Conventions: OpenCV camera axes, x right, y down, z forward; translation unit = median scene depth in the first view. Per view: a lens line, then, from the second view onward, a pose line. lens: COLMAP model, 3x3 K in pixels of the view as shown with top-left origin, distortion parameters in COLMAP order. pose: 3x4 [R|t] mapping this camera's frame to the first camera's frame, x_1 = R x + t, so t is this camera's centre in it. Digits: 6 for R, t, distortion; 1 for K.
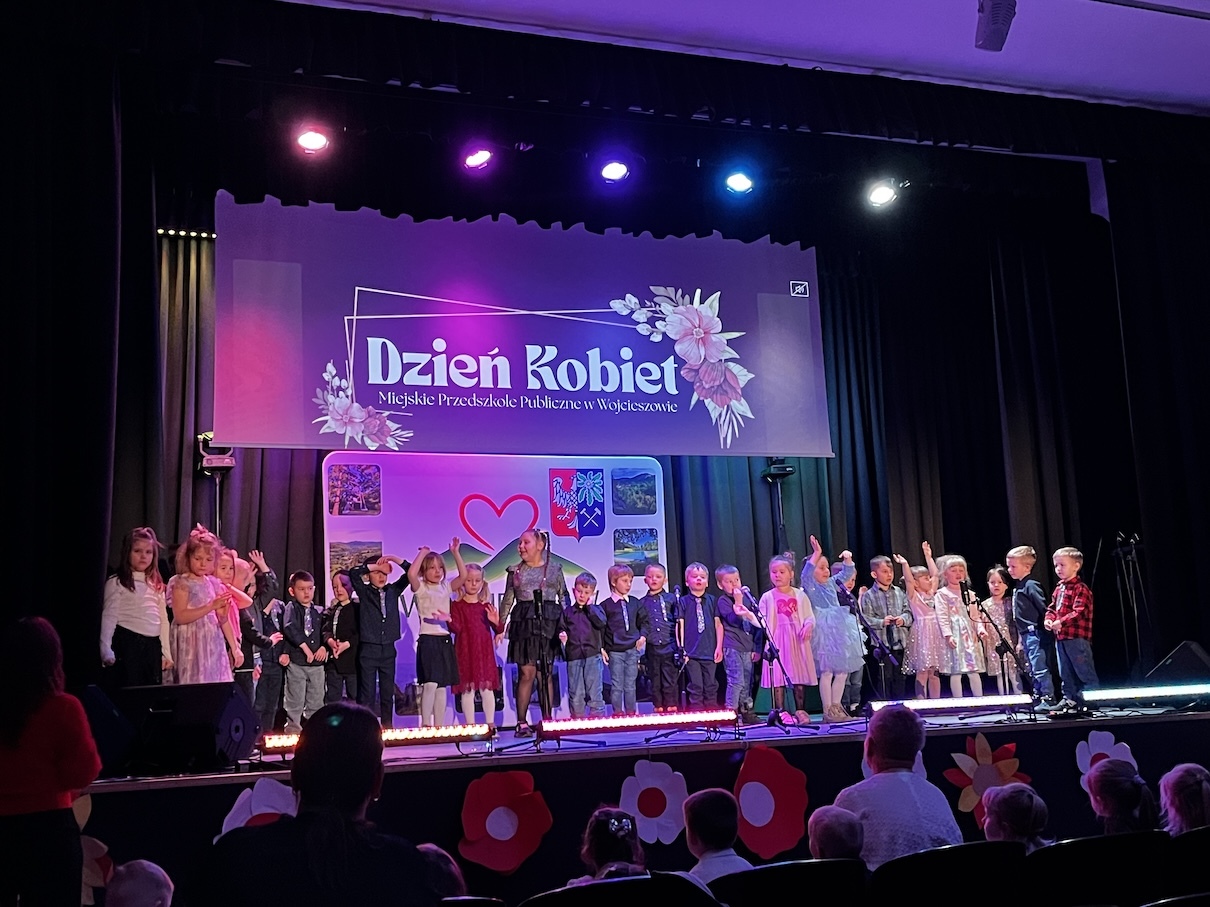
lens RADIAL K [[1342.5, 0, 594.7], [0, 1342.5, 462.7], [0, 0, 1]] dist [0.036799, 0.000000]
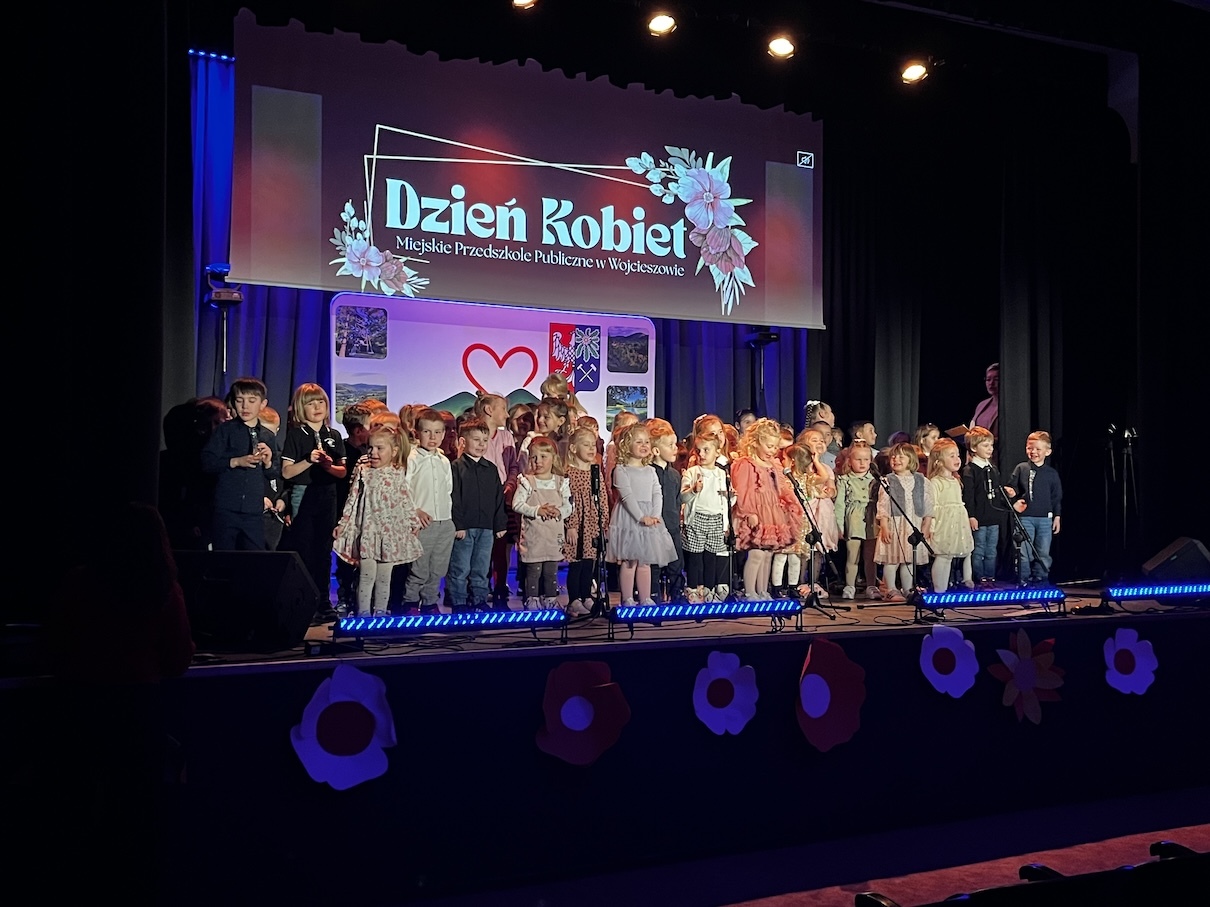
lens RADIAL K [[1199.7, 0, 596.8], [0, 1199.7, 469.3], [0, 0, 1]] dist [0.031099, 0.000000]
pose [[0.995363, 0.056407, 0.077916, -0.070998], [-0.066662, 0.988465, 0.135990, -0.012997], [-0.069347, -0.140553, 0.987642, 0.091750]]
